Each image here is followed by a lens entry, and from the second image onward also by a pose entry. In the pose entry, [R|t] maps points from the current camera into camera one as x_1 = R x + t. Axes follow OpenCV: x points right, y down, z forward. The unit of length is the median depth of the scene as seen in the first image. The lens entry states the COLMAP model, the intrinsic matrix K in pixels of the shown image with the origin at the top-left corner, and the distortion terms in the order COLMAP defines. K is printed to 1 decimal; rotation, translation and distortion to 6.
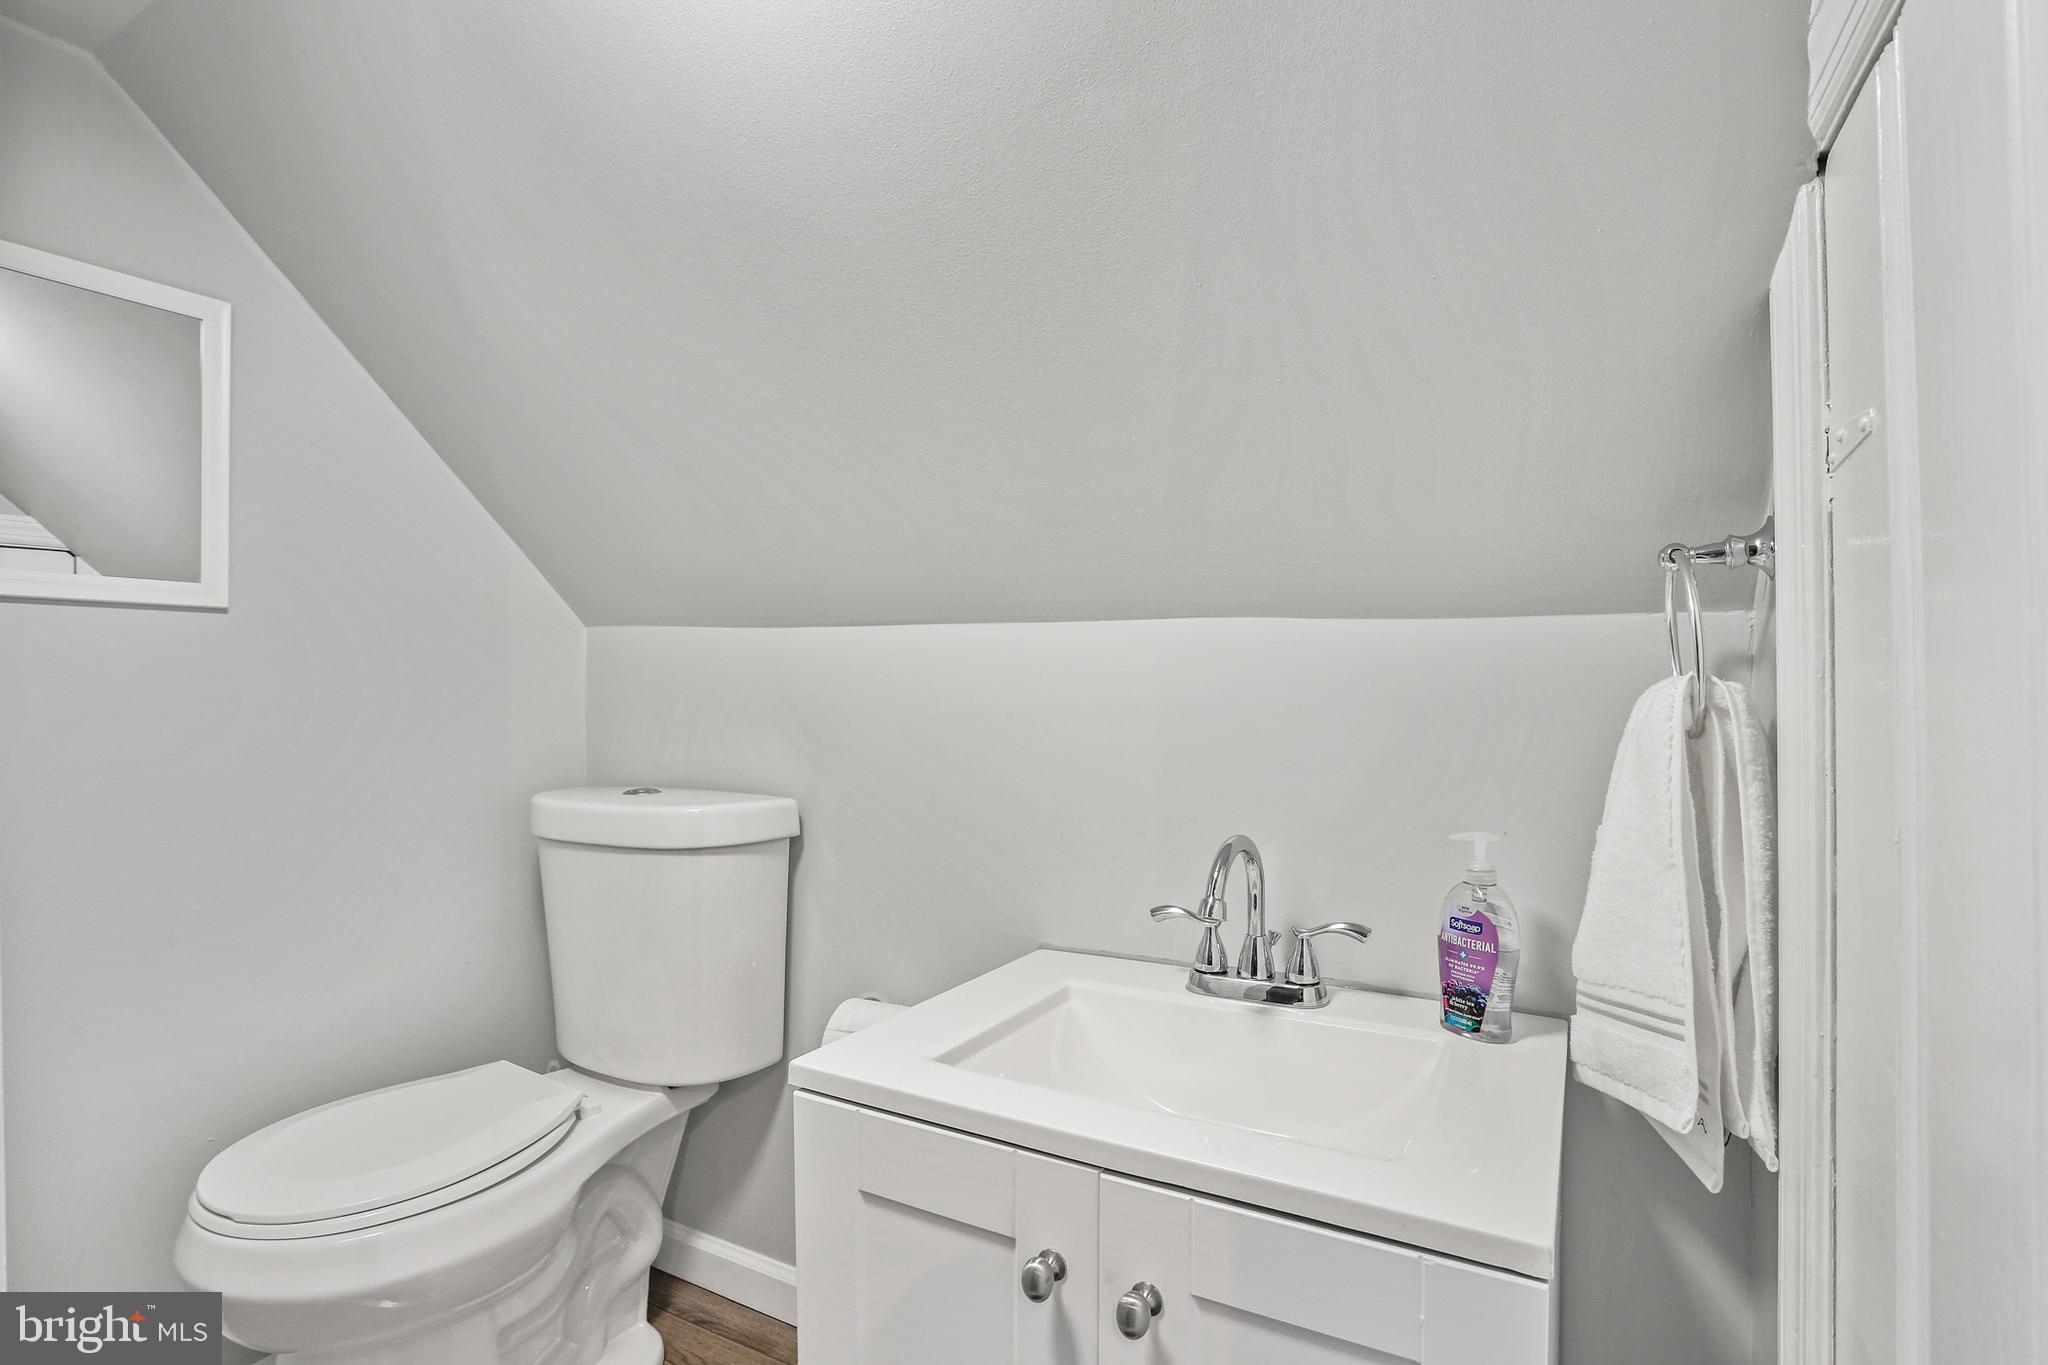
lens RADIAL K [[1020.4, 0, 1025.0], [0, 1020.4, 678.4], [0, 0, 1]] dist [-0.062533, 0.022561]
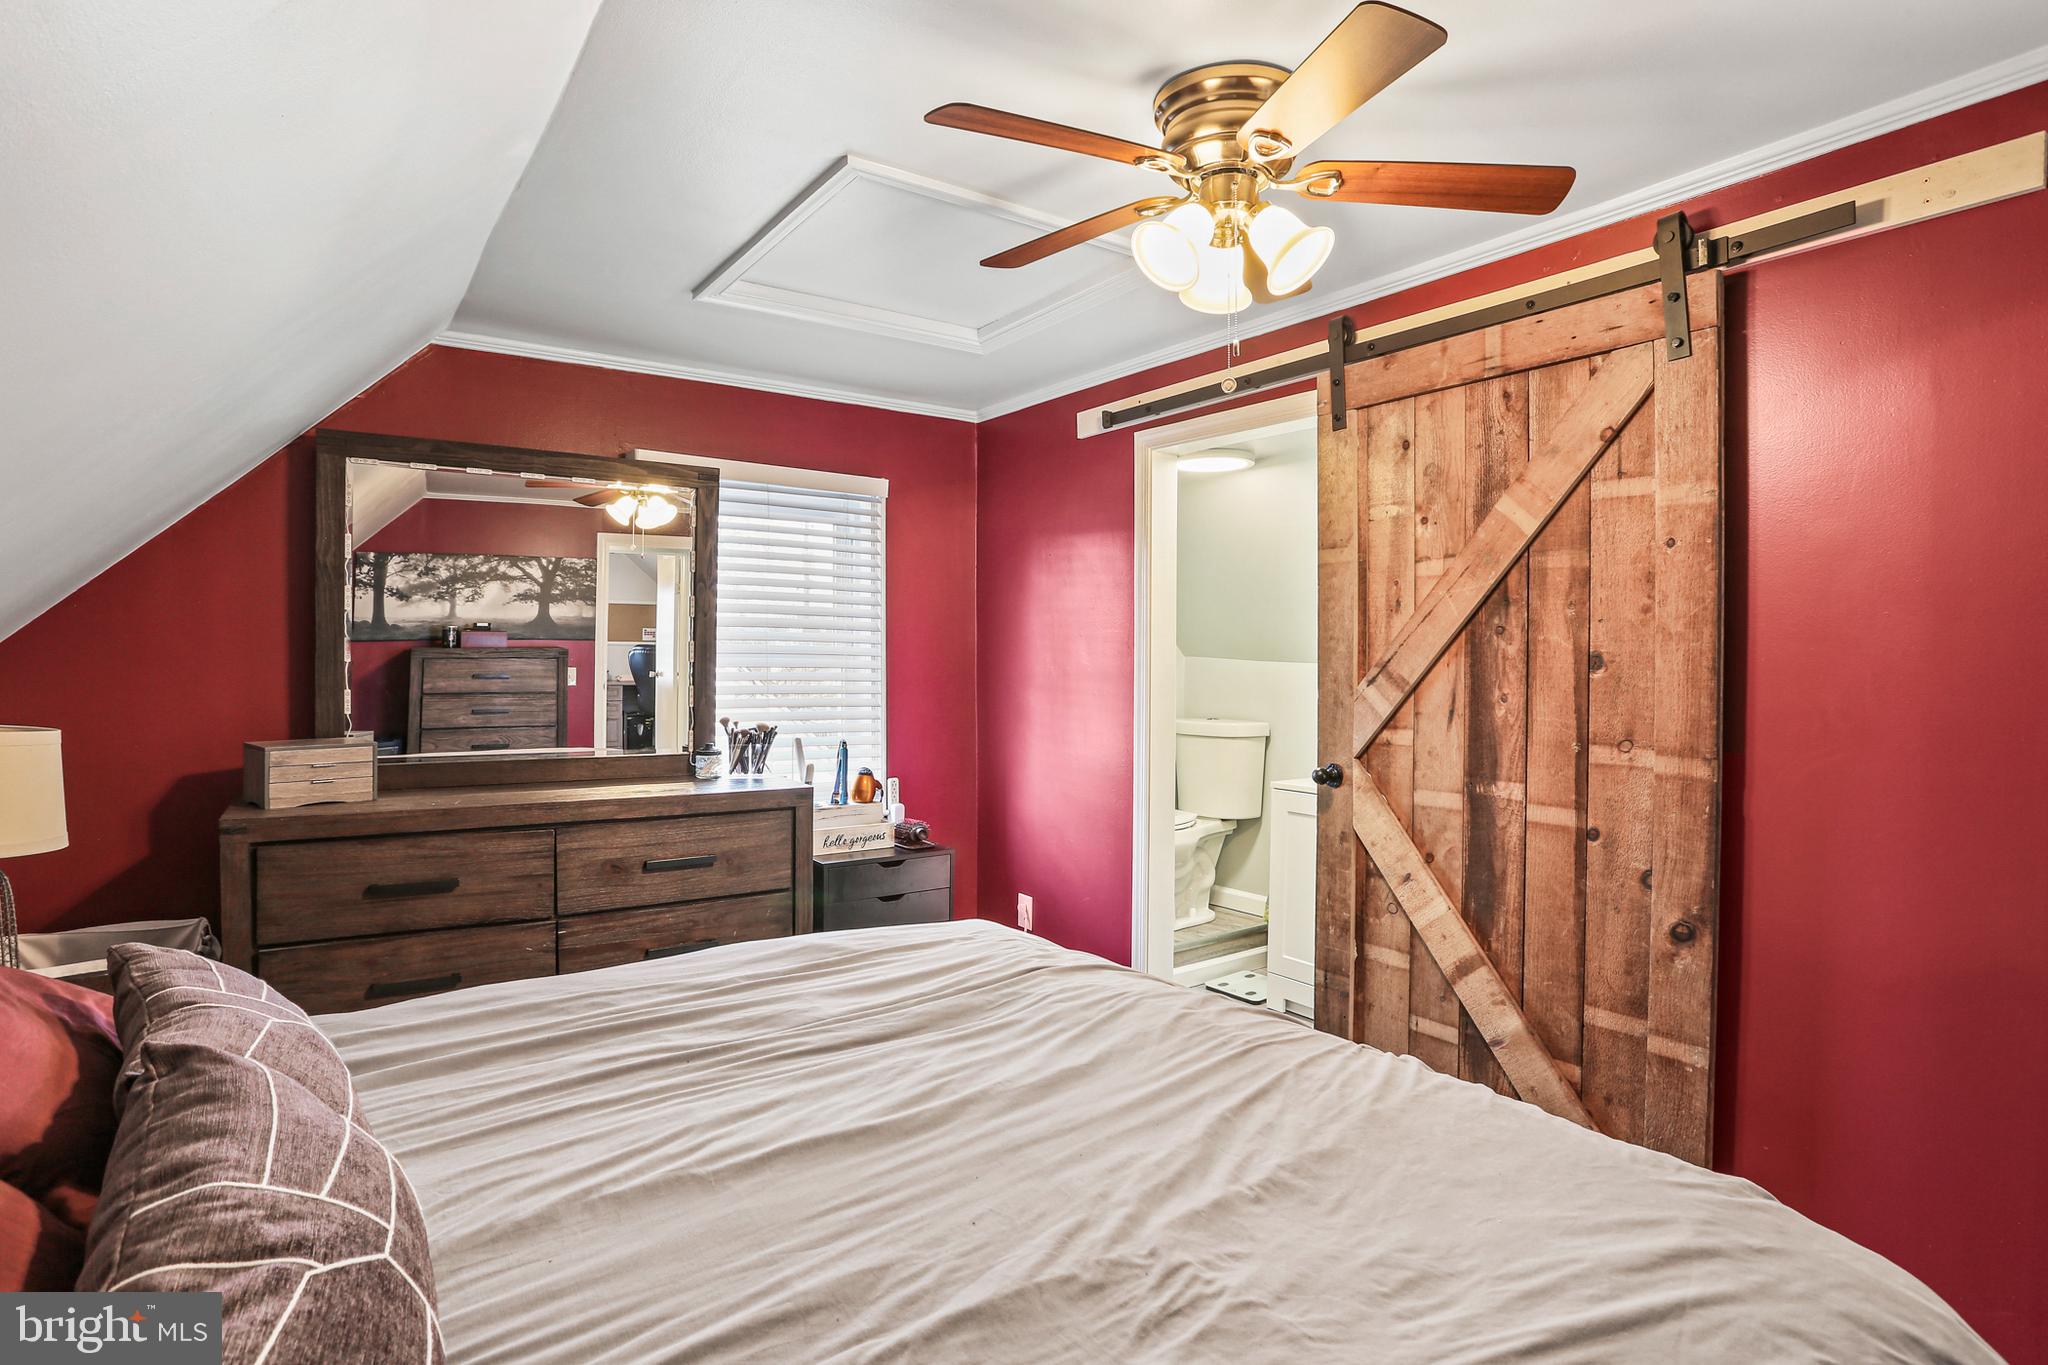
lens RADIAL K [[1020.4, 0, 1023.7], [0, 1020.4, 677.9], [0, 0, 1]] dist [-0.062533, 0.022561]
pose [[0.914131, 0.020944, -0.404878, 0.298092], [-0.016204, 0.999754, 0.015131, -0.039509], [0.405095, -0.007271, 0.914245, -1.871242]]
